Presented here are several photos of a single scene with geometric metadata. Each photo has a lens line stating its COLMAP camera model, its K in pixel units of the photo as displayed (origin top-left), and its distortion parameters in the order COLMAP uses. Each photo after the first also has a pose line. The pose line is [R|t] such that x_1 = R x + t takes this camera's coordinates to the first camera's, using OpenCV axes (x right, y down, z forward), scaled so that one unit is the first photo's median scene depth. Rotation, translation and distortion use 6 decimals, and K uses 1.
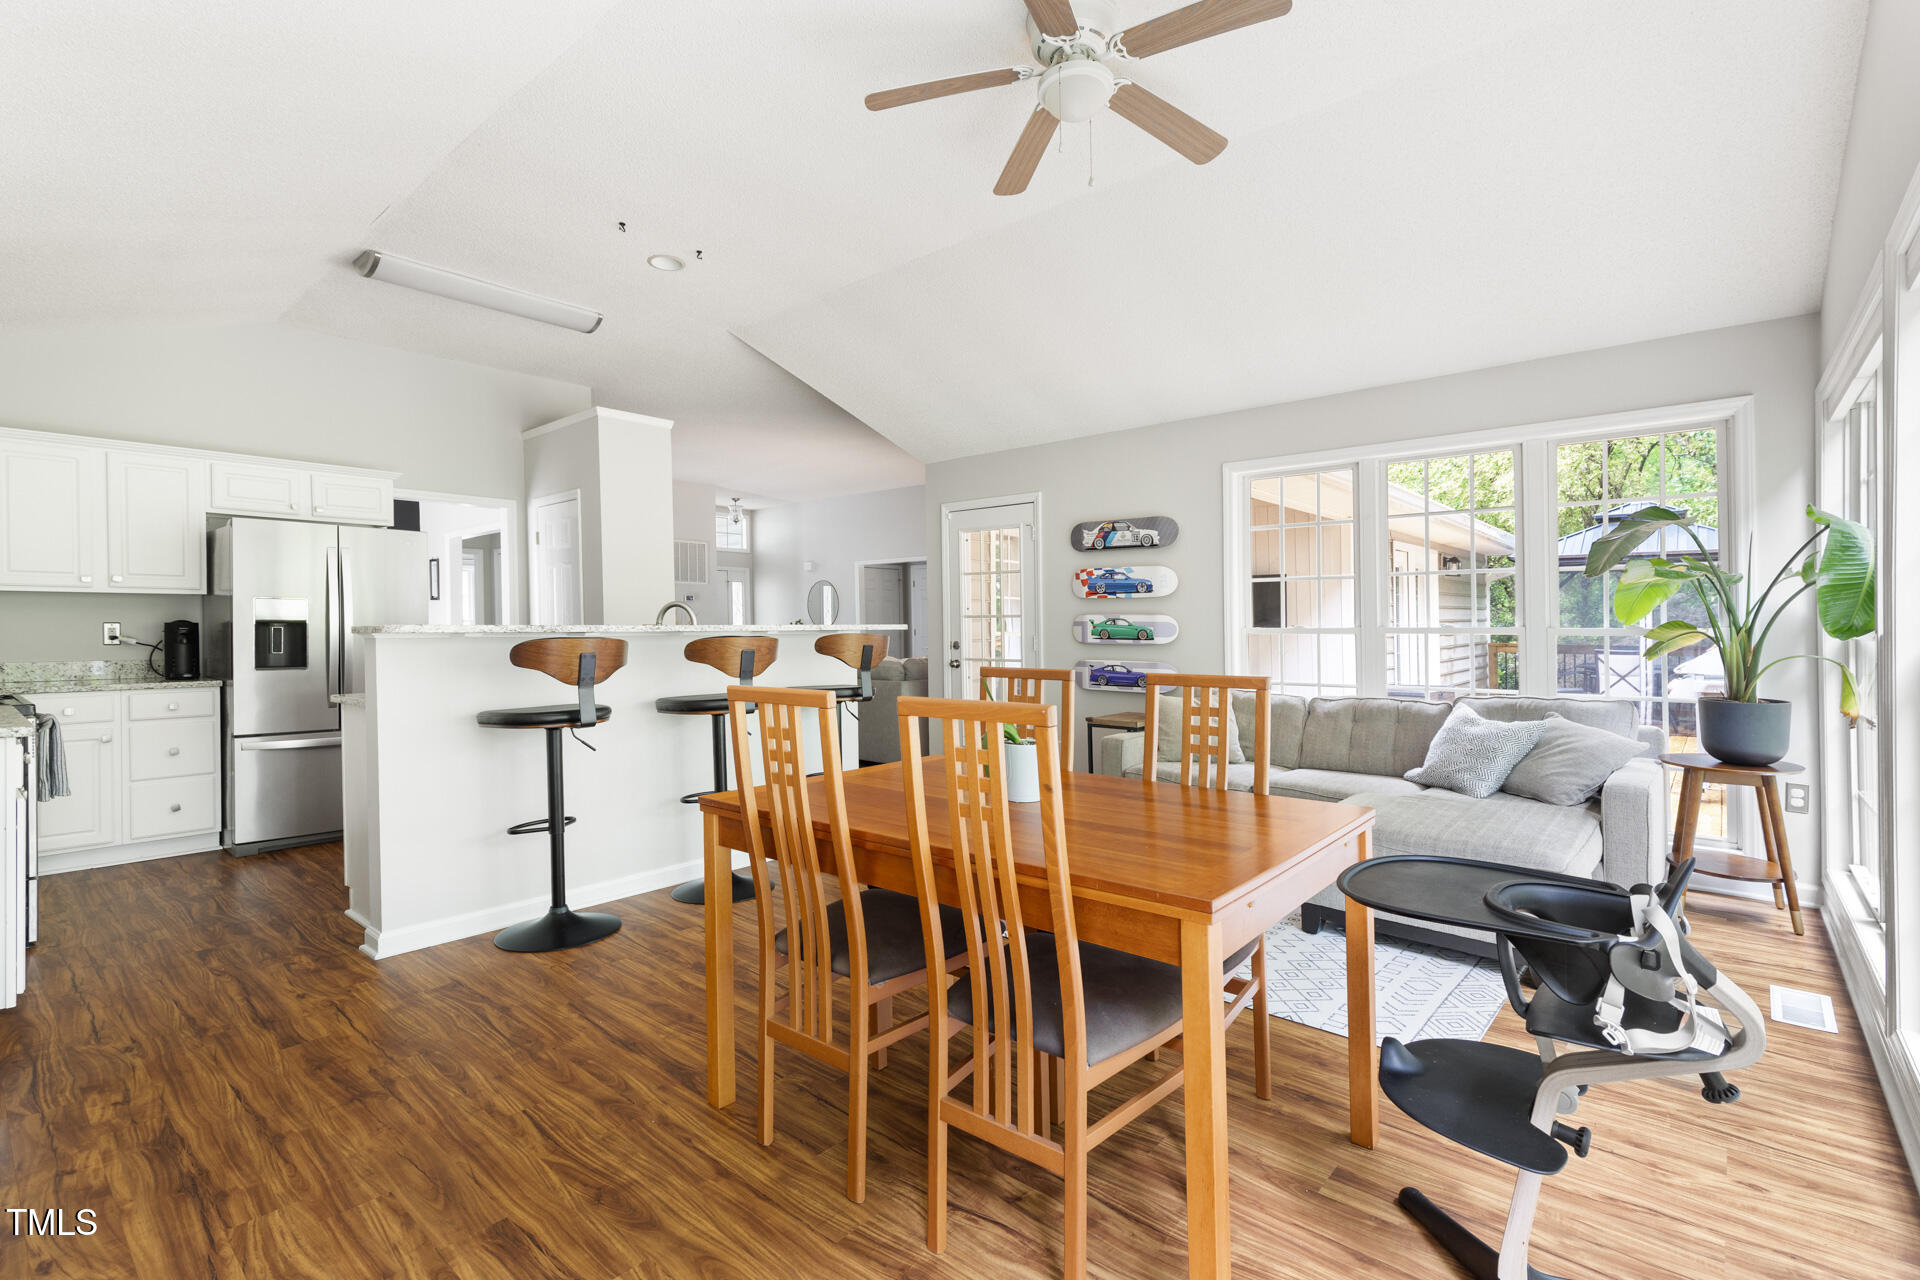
lens RADIAL K [[877.7, 0, 958.3], [0, 877.7, 645.2], [0, 0, 1]] dist [0.008351, 0.000226]
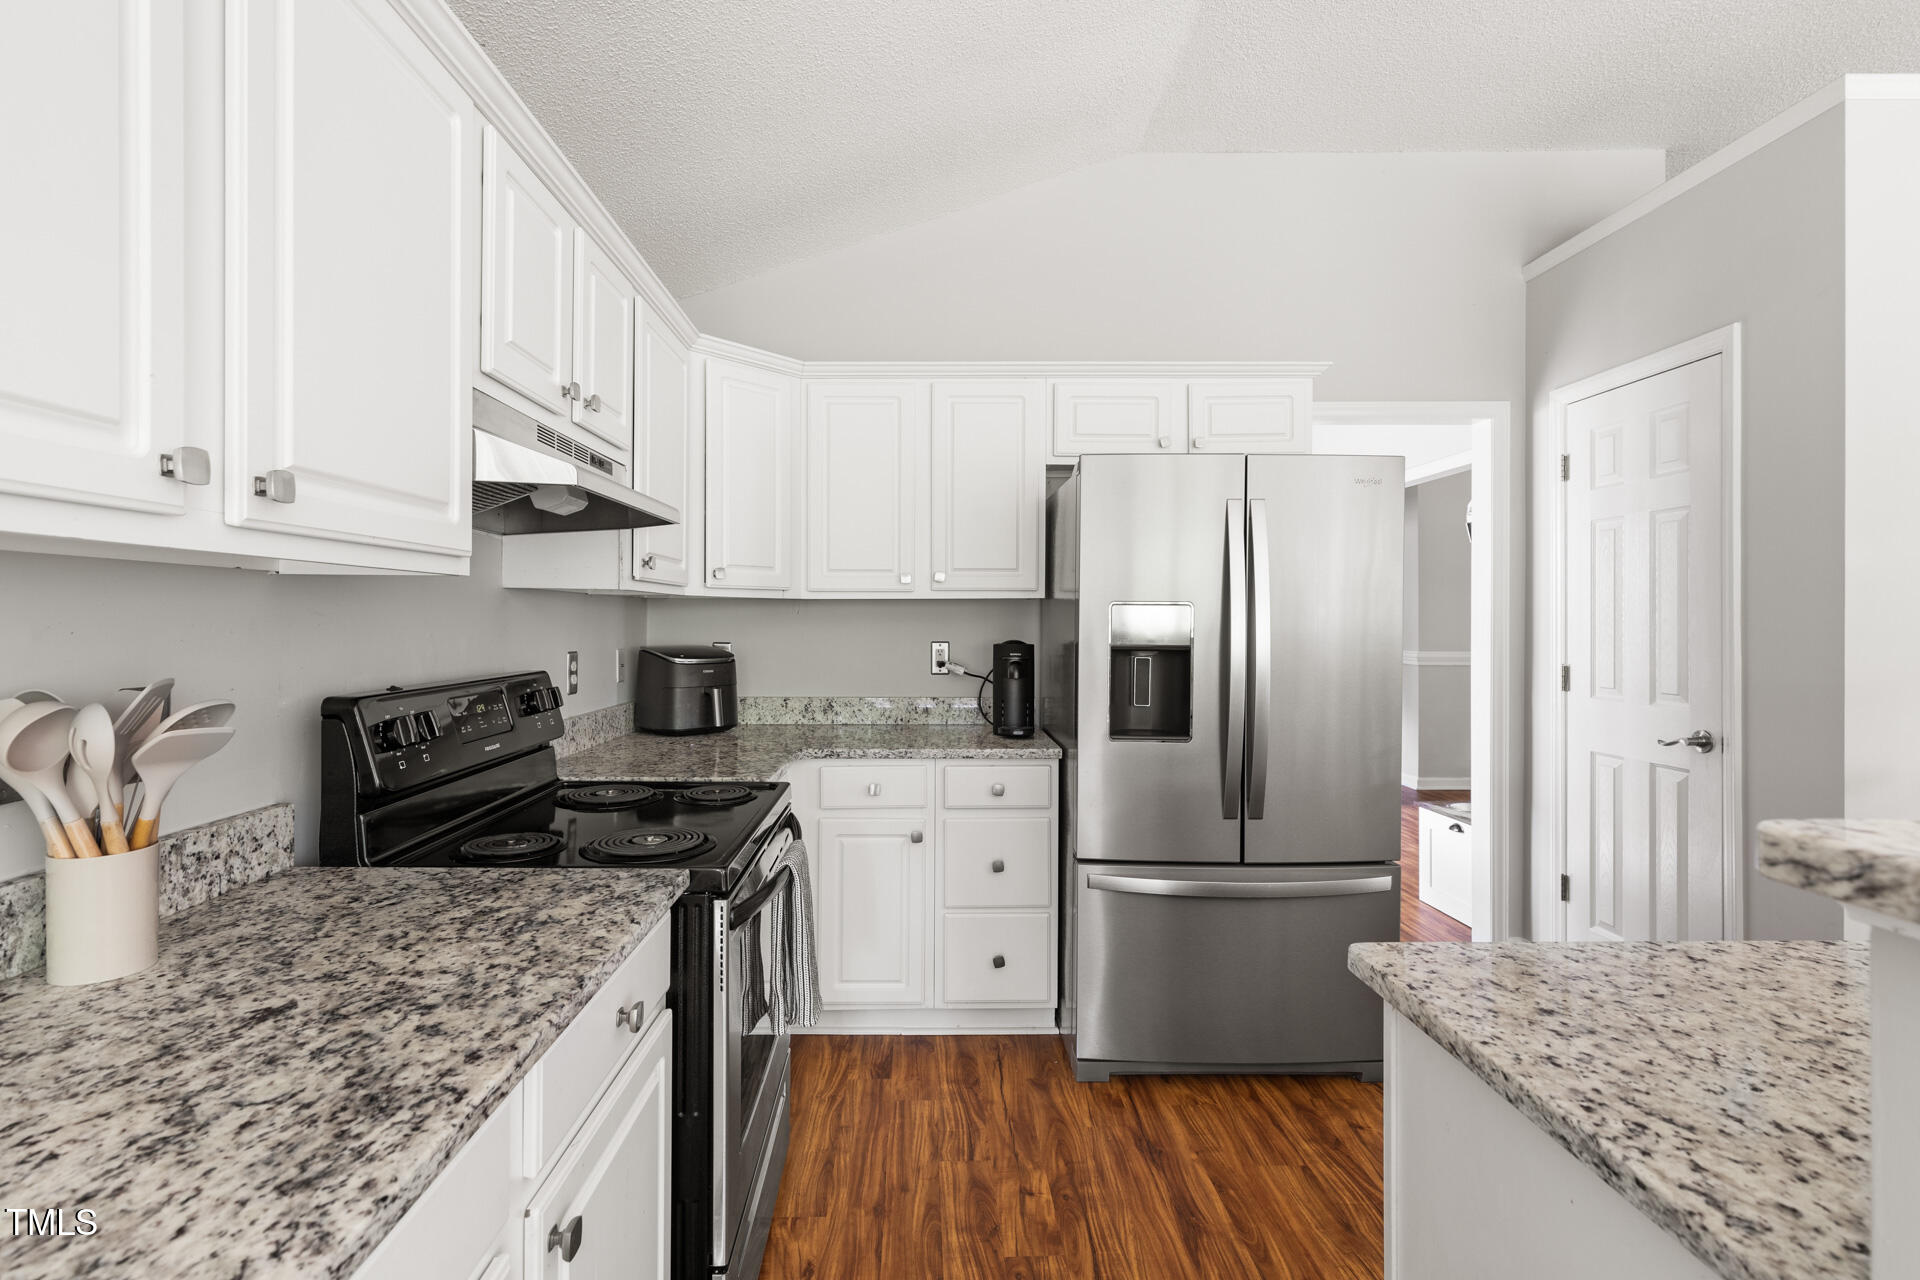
lens RADIAL K [[877.7, 0, 930.8], [0, 877.7, 625.1], [0, 0, 1]] dist [0.008351, 0.000226]
pose [[0.660407, 0.005046, -0.750891, -0.458753], [-0.014597, 0.999875, -0.006119, -0.034812], [0.750766, 0.015001, 0.660398, 0.554135]]
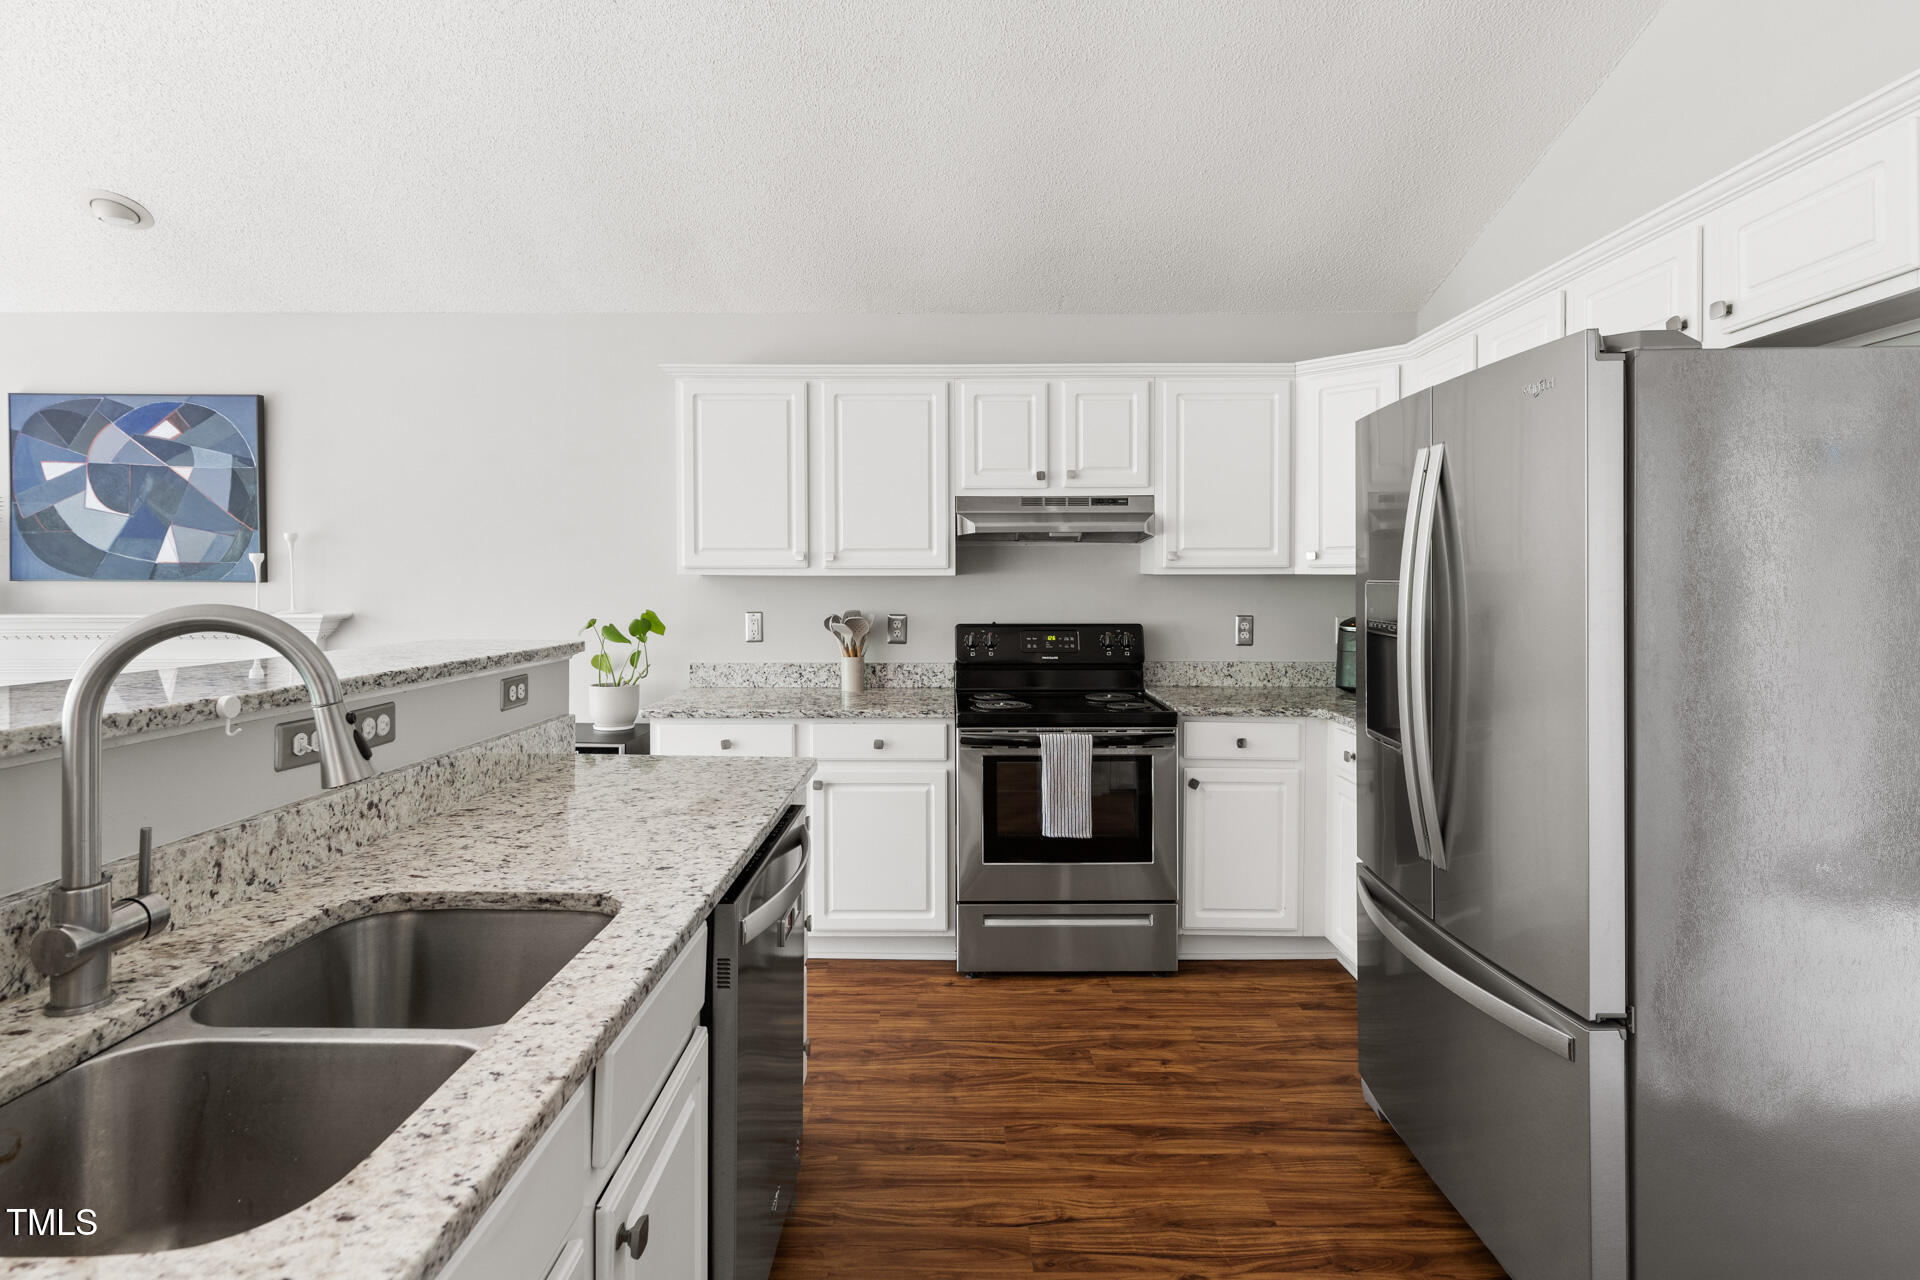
lens RADIAL K [[940.1, 0, 970.2], [0, 940.1, 589.0], [0, 0, 1]] dist [-0.004961, 0.003870]
pose [[-0.744296, 0.005863, -0.667825, -0.283430], [-0.013910, 0.999608, 0.024279, -0.058554], [0.667705, 0.027360, -0.743923, 1.220551]]
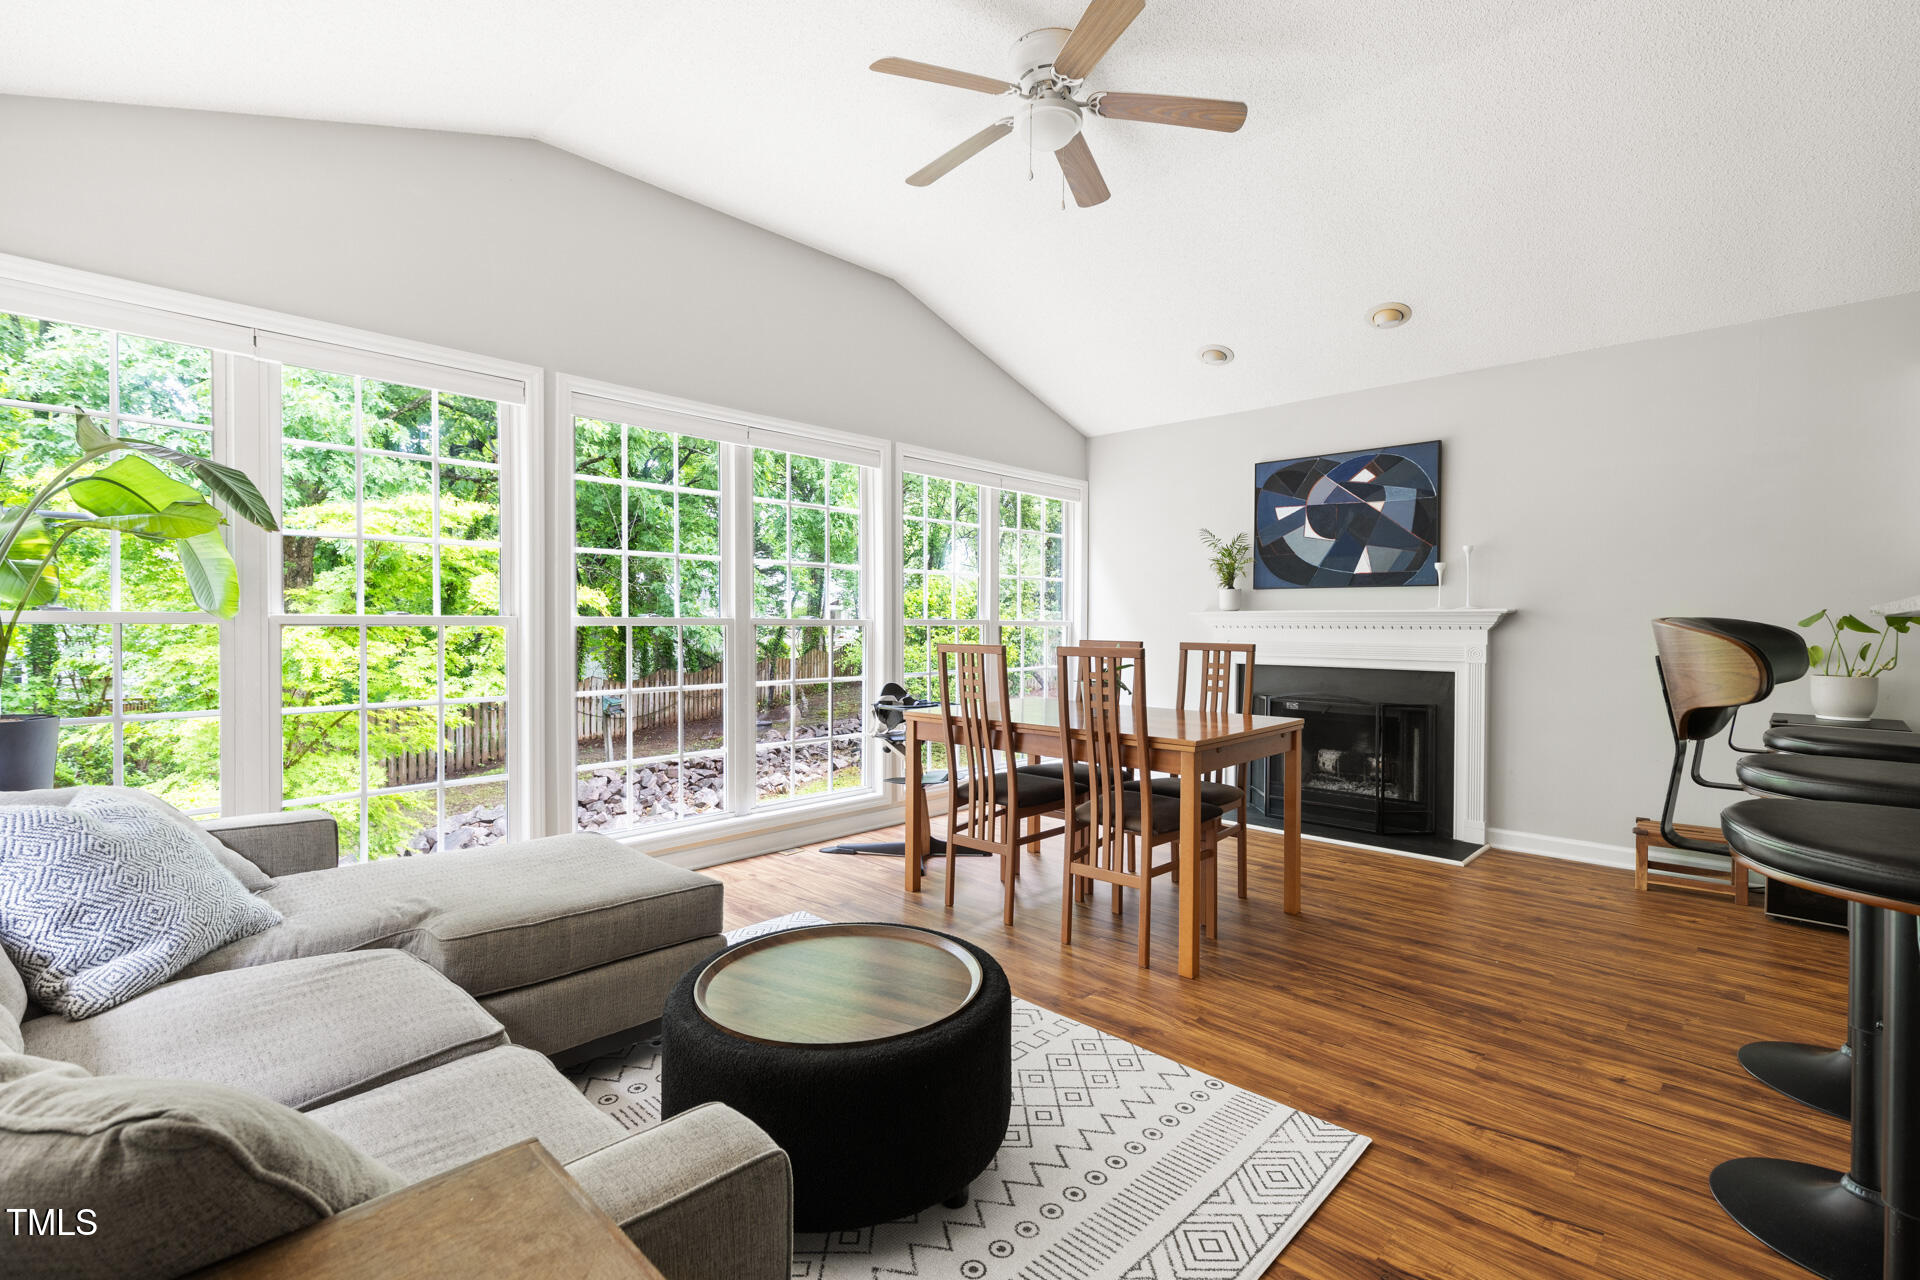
lens RADIAL K [[877.7, 0, 957.5], [0, 877.7, 627.7], [0, 0, 1]] dist [0.008351, 0.000226]
pose [[-0.999003, -0.002681, 0.044555, 0.122511], [-0.001433, 0.999607, 0.028008, -0.016156], [-0.044613, 0.027916, -0.998614, 1.208686]]
